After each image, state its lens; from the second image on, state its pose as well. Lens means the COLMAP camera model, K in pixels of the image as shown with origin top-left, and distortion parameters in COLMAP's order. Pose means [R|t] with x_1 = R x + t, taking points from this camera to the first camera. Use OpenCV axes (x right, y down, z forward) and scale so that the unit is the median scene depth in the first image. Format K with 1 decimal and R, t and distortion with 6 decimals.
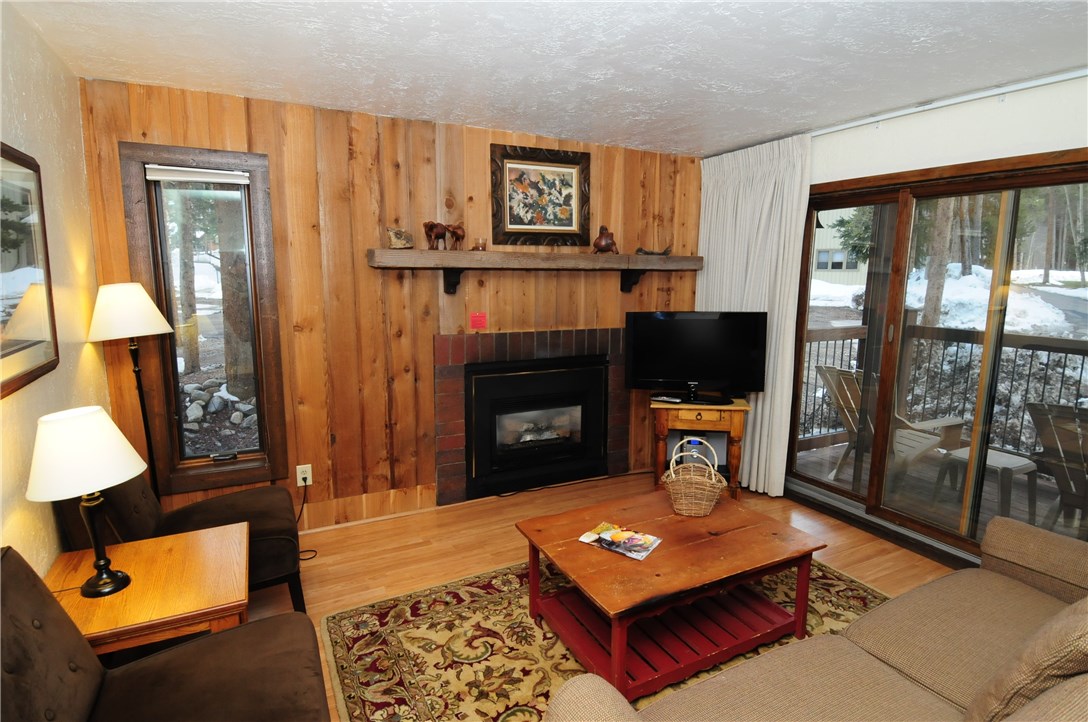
lens RADIAL K [[565.9, 0, 547.4], [0, 565.9, 359.2], [0, 0, 1]] dist [0.042032, -0.002032]
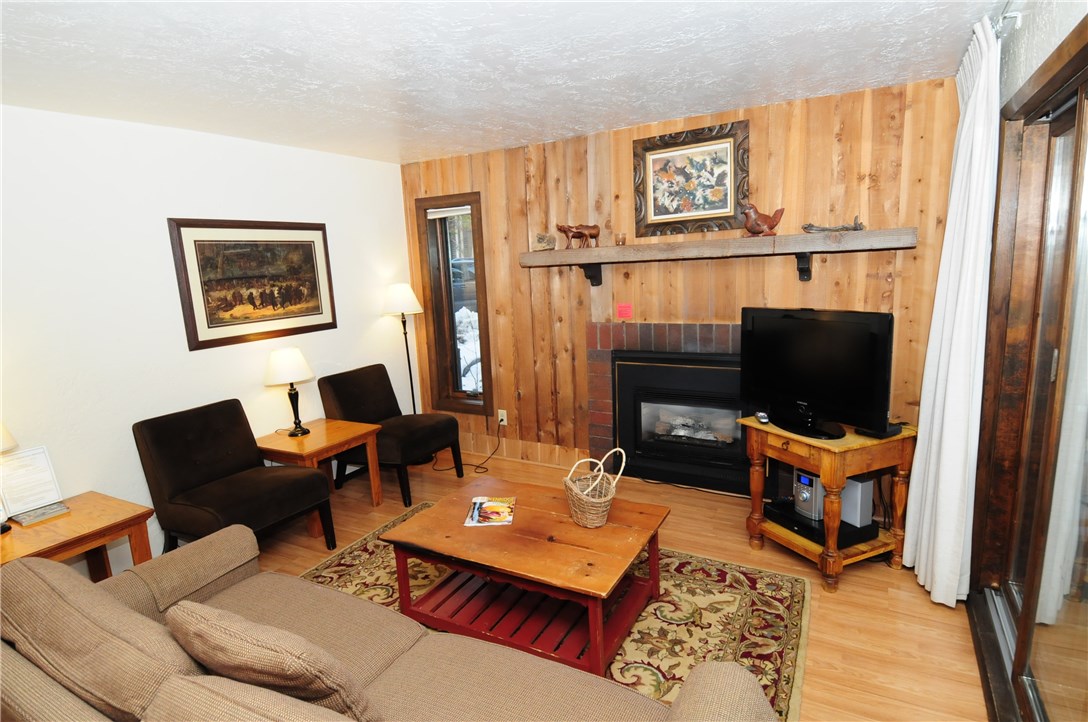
lens RADIAL K [[565.9, 0, 547.4], [0, 565.9, 359.2], [0, 0, 1]] dist [0.042032, -0.002032]
pose [[0.553753, 0.109028, -0.825512, 0.688545], [-0.075137, 0.993889, 0.080864, -0.052527], [0.829284, 0.017248, 0.558561, 0.286097]]
